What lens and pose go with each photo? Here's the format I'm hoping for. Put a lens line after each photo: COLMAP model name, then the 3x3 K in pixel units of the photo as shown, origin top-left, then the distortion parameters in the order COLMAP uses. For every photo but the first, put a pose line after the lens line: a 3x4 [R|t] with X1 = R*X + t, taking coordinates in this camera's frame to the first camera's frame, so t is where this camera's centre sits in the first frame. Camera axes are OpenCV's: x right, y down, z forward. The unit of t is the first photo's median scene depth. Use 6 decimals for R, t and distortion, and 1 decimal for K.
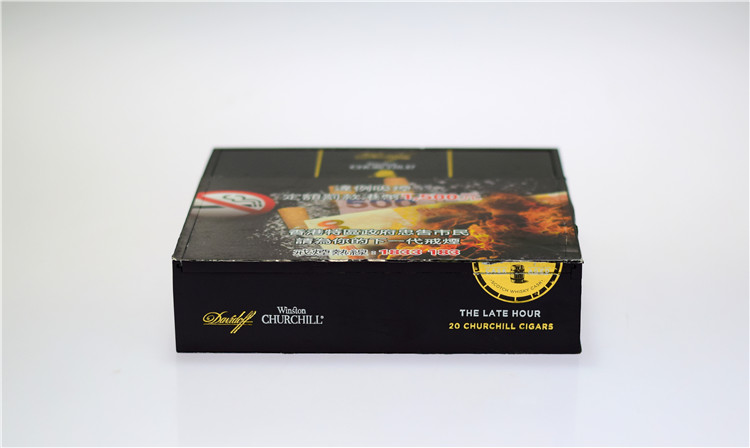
lens RADIAL K [[1892.1, 0, 375.4], [0, 1892.1, 223.3], [0, 0, 1]] dist [-0.101146, 0.000000]
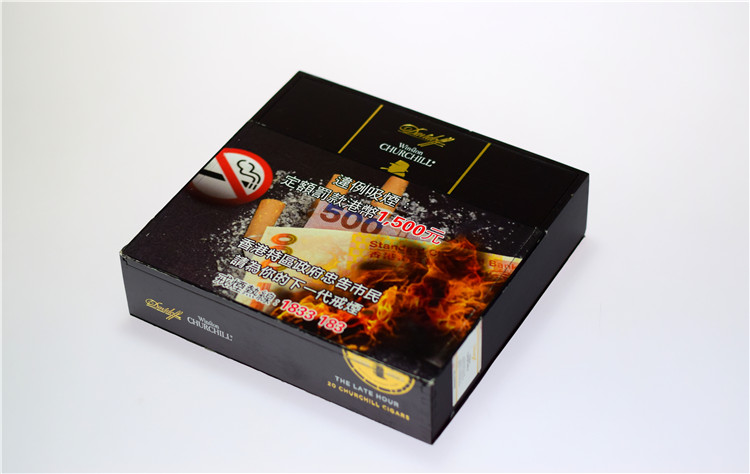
lens RADIAL K [[1764.4, 0, 375.5], [0, 1764.4, 238.3], [0, 0, 1]] dist [0.072568, 0.000000]
pose [[0.869186, 0.323633, -0.373867, 0.409437], [-0.131938, 0.880449, 0.455414, -0.479000], [0.476558, -0.346513, 0.807974, 0.206192]]
